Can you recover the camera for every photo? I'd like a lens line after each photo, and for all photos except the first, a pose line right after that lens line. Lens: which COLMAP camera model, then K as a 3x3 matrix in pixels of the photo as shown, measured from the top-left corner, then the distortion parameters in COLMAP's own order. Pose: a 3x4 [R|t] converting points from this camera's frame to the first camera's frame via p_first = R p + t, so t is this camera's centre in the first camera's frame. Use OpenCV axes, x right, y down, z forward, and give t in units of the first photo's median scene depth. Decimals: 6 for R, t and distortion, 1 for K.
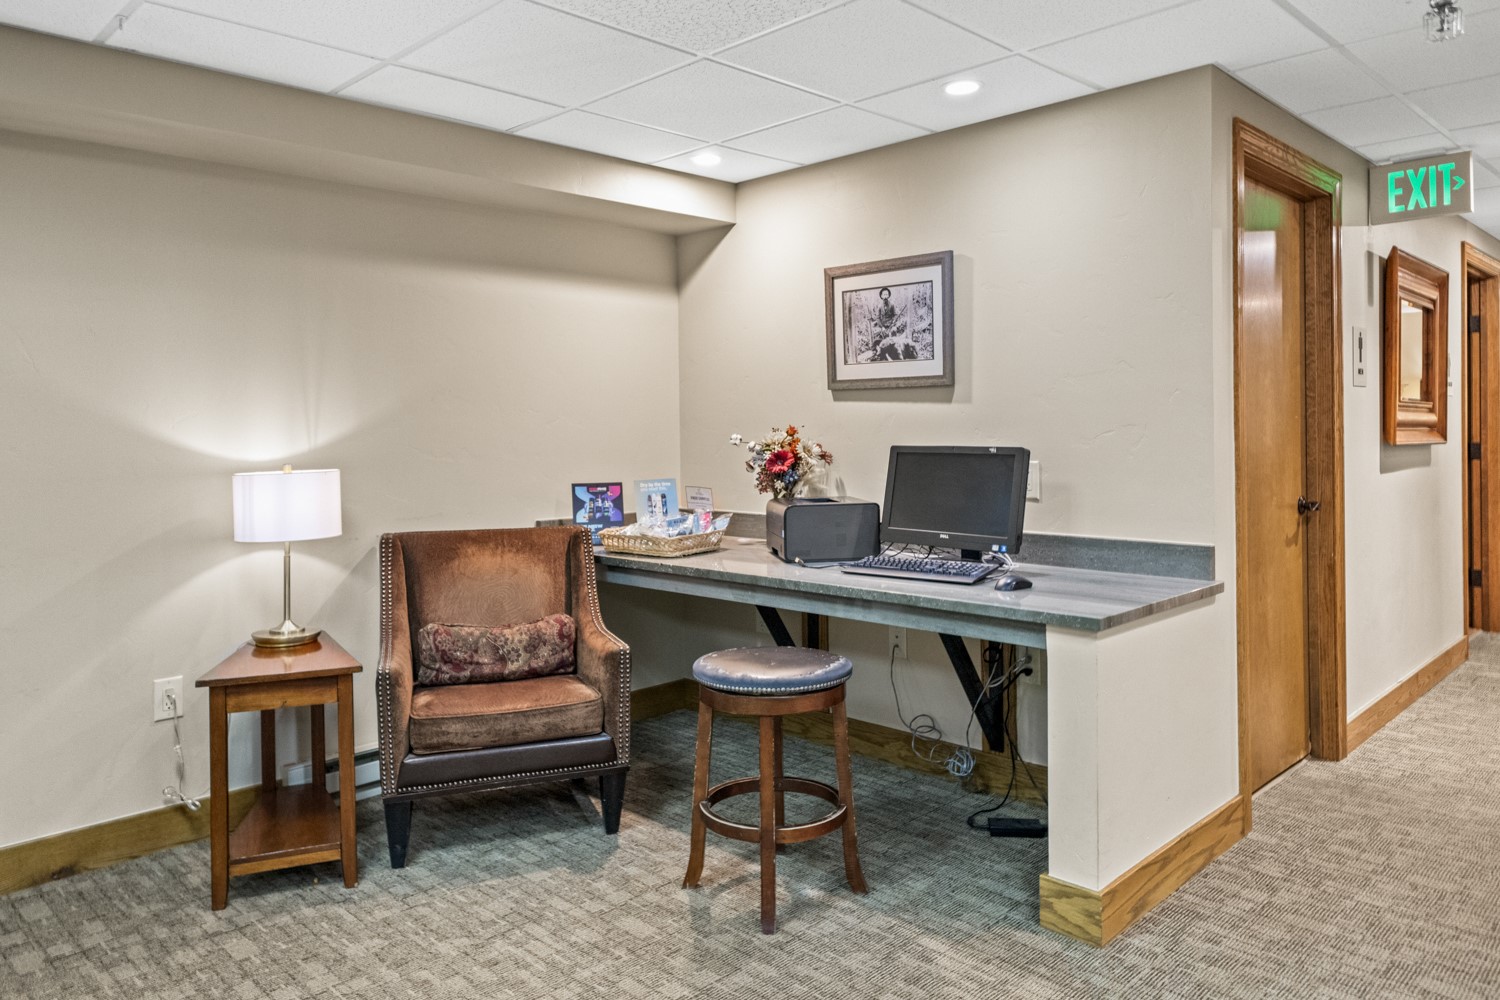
lens RADIAL K [[1032.3, 0, 750.0], [0, 1032.3, 500.0], [0, 0, 1]] dist [-0.000248, -0.000052]
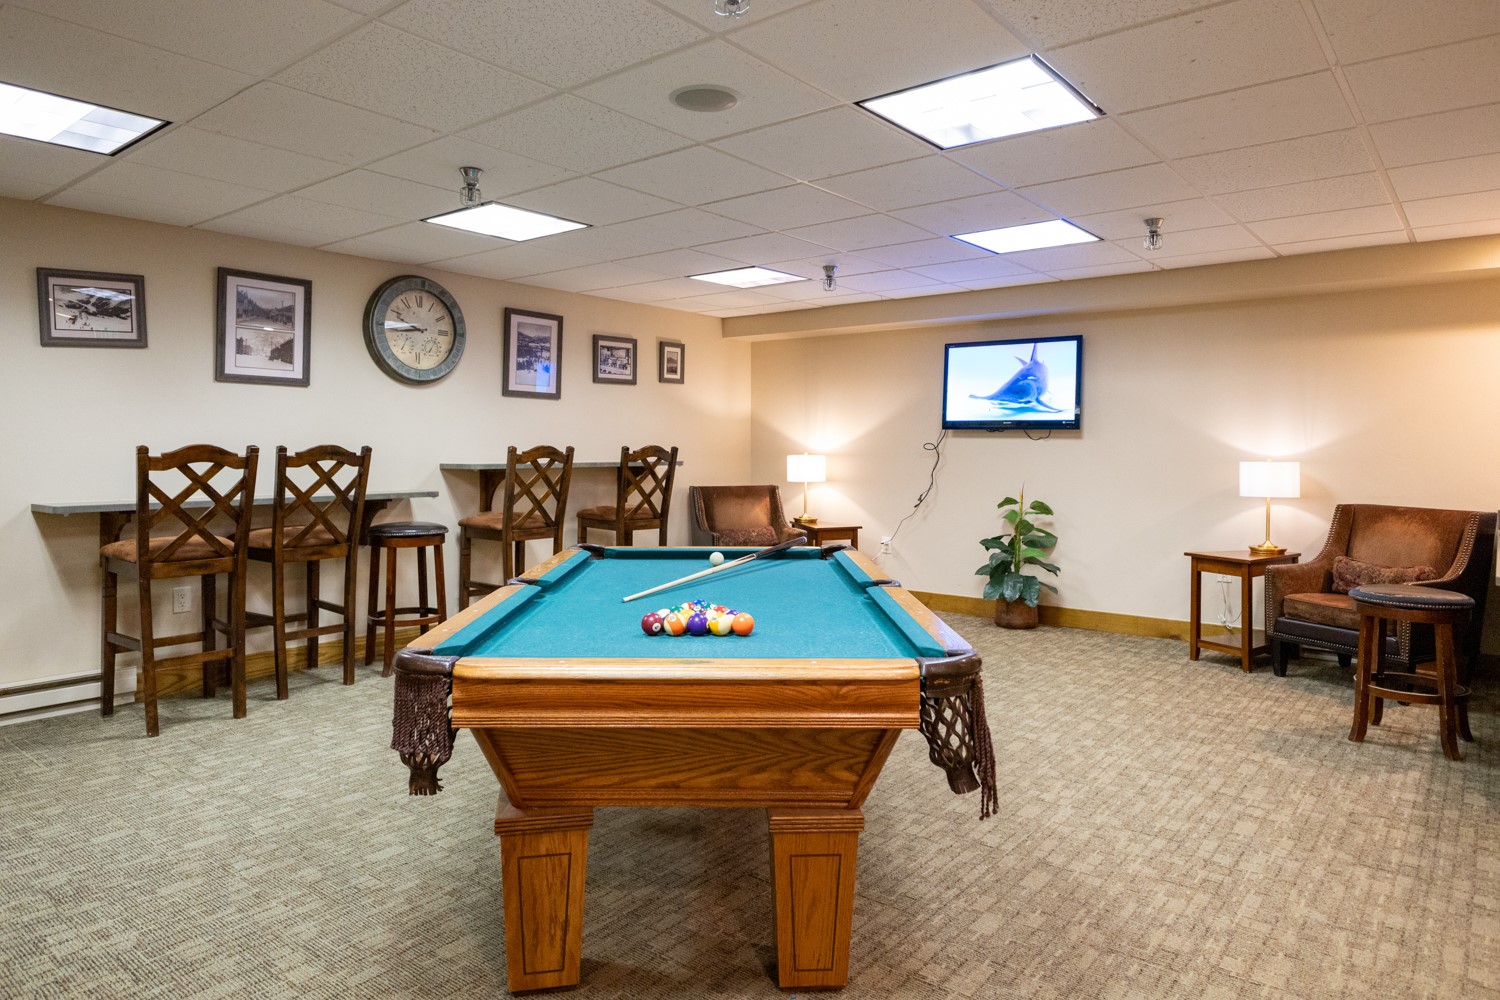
lens RADIAL K [[931.5, 0, 750.0], [0, 931.5, 500.0], [0, 0, 1]] dist [-0.000195, -0.000062]
pose [[0.098029, 0.070041, -0.992716, 1.062660], [-0.081093, 0.994765, 0.062178, 0.012003], [0.991874, 0.074407, 0.103196, -0.108902]]
